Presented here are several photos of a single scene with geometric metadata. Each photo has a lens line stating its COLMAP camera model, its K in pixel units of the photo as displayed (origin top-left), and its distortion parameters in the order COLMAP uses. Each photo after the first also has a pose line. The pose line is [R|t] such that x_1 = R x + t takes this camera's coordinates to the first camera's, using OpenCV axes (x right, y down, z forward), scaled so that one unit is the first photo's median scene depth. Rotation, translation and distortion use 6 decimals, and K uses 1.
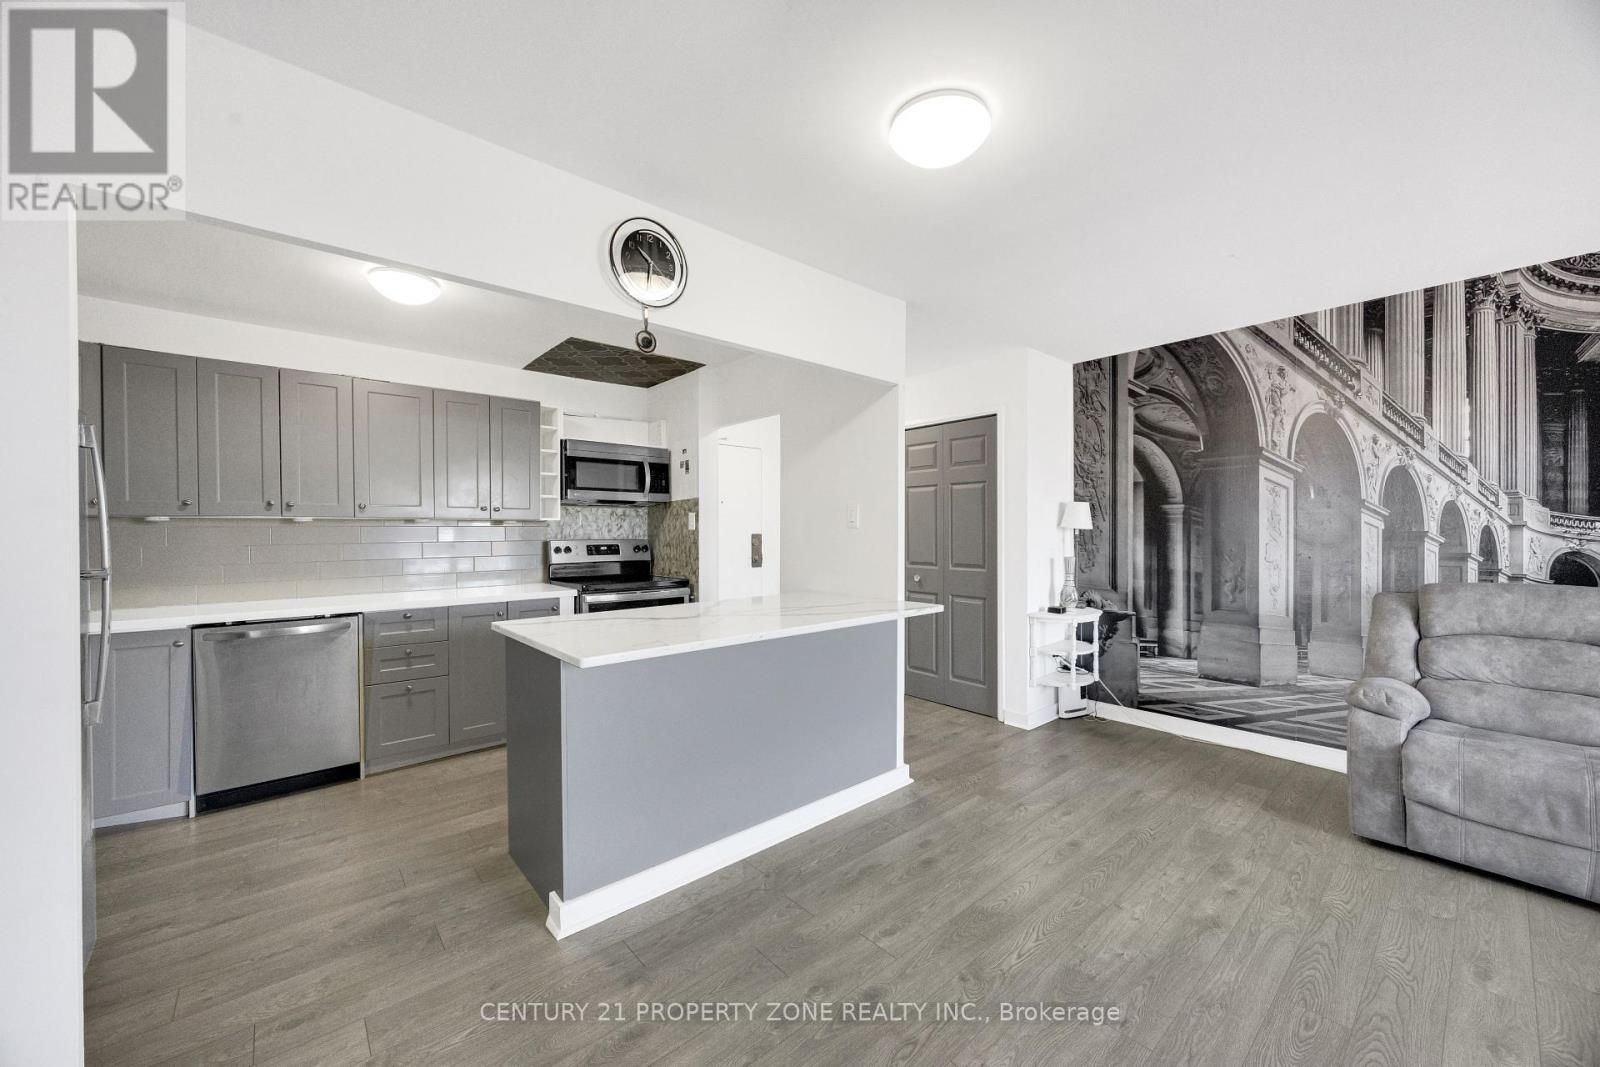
lens RADIAL K [[604.3, 0, 800.5], [0, 604.3, 540.1], [0, 0, 1]] dist [-0.003013, -0.000233]
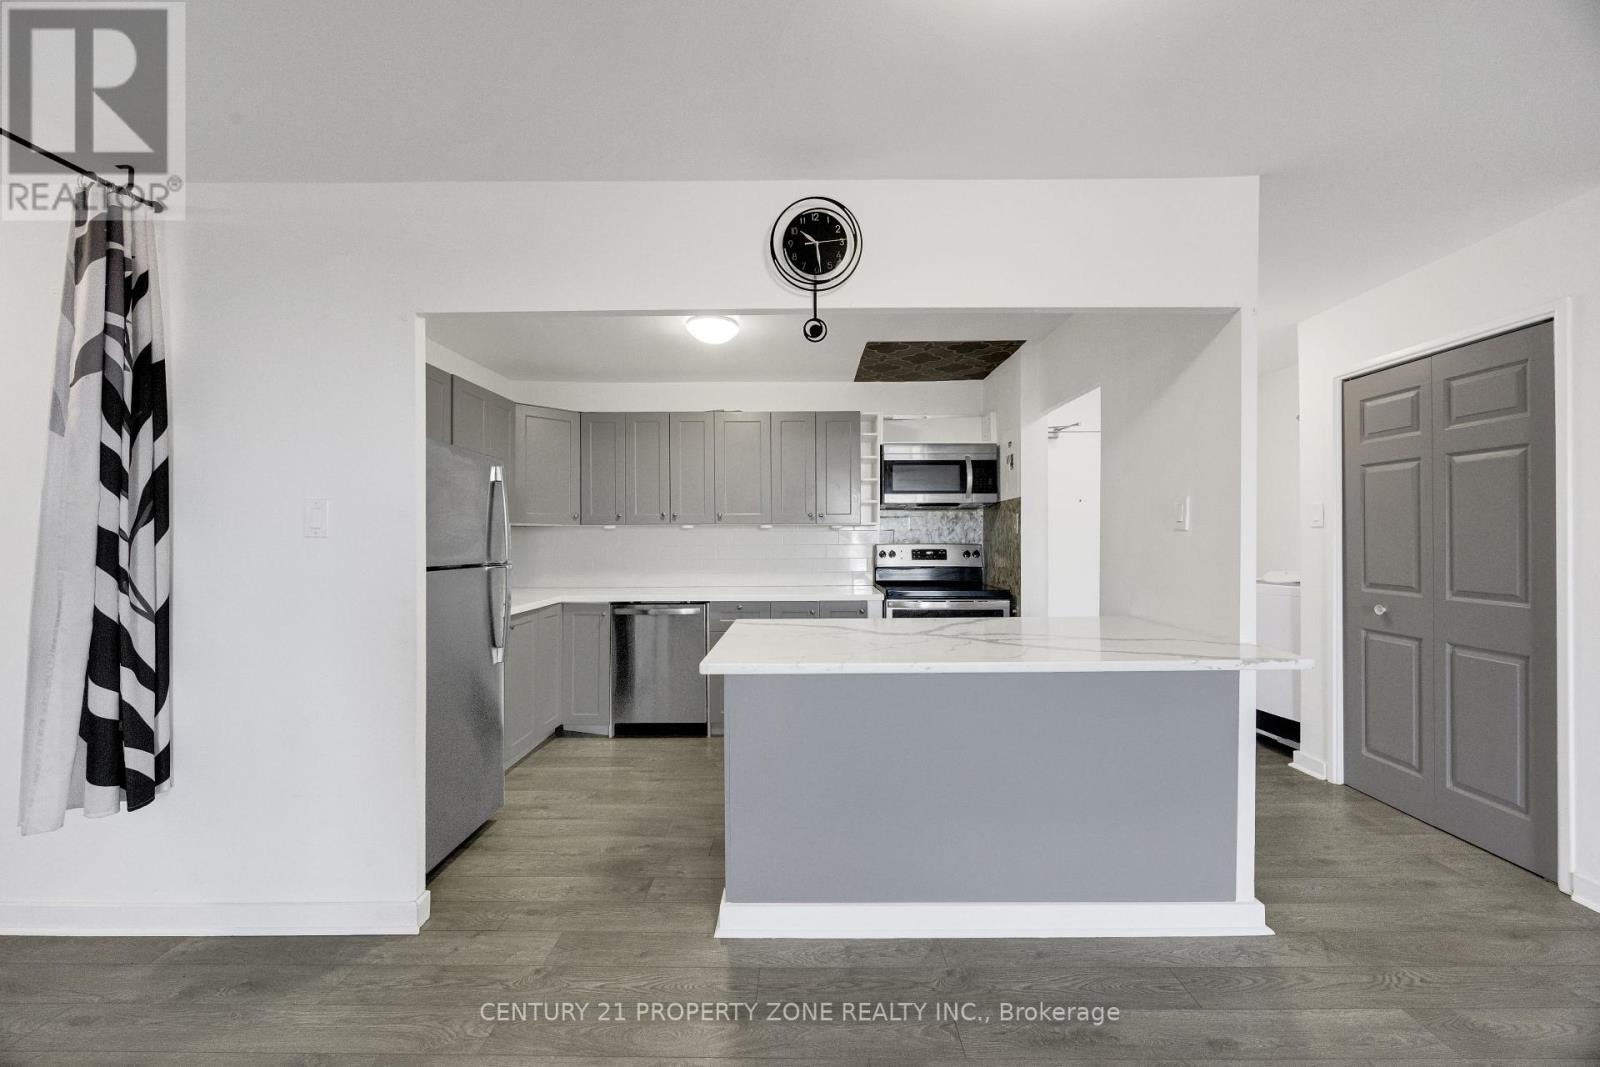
lens RADIAL K [[604.3, 0, 800.5], [0, 604.3, 540.1], [0, 0, 1]] dist [-0.003013, -0.000233]
pose [[0.746986, 0.004236, -0.664826, 0.172999], [-0.008515, 0.999959, -0.003197, -0.002352], [0.664785, 0.008049, 0.746991, 0.150290]]
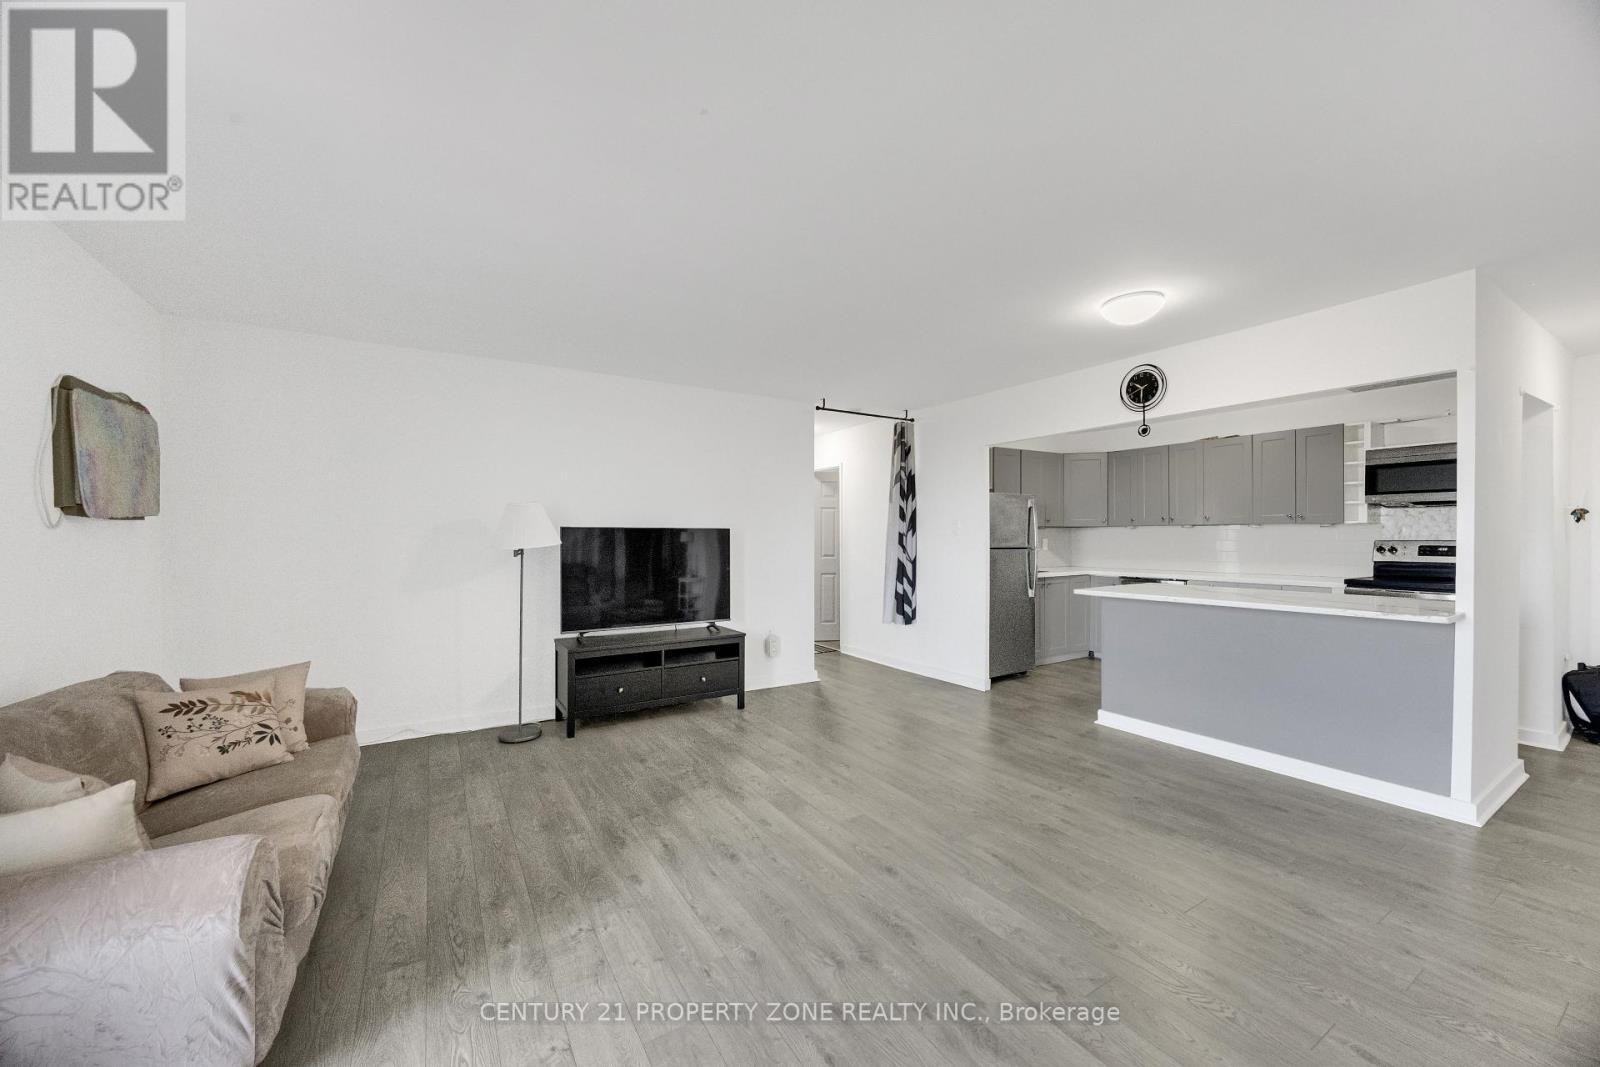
lens RADIAL K [[607.2, 0, 796.5], [0, 607.2, 537.0], [0, 0, 1]] dist [-0.001141, -0.000129]
pose [[-0.166162, 0.007285, -0.986072, 0.873647], [-0.008408, 0.999926, 0.008804, -0.006881], [0.986063, 0.009754, -0.166088, 0.136998]]
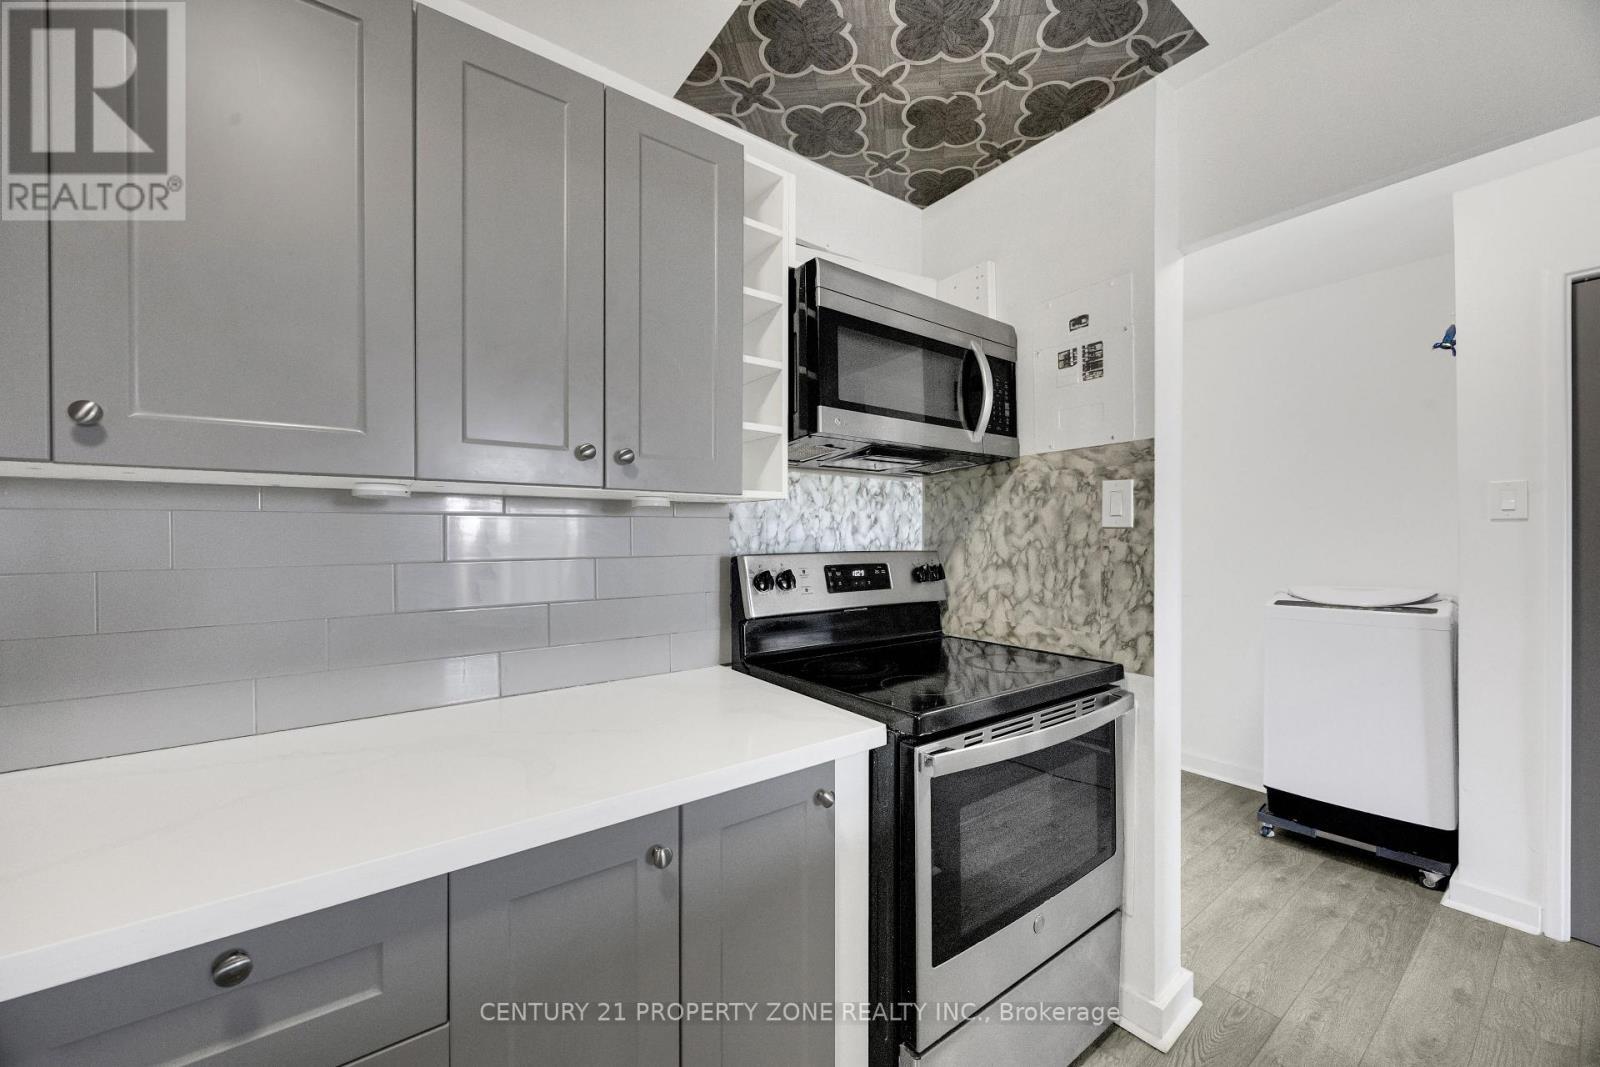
lens RADIAL K [[604.3, 0, 800.5], [0, 604.3, 540.1], [0, 0, 1]] dist [-0.003013, -0.000233]
pose [[0.996356, 0.004294, -0.085189, -0.351824], [-0.004804, 0.999972, -0.005784, -0.006463], [0.085162, 0.006172, 0.996348, 0.636756]]
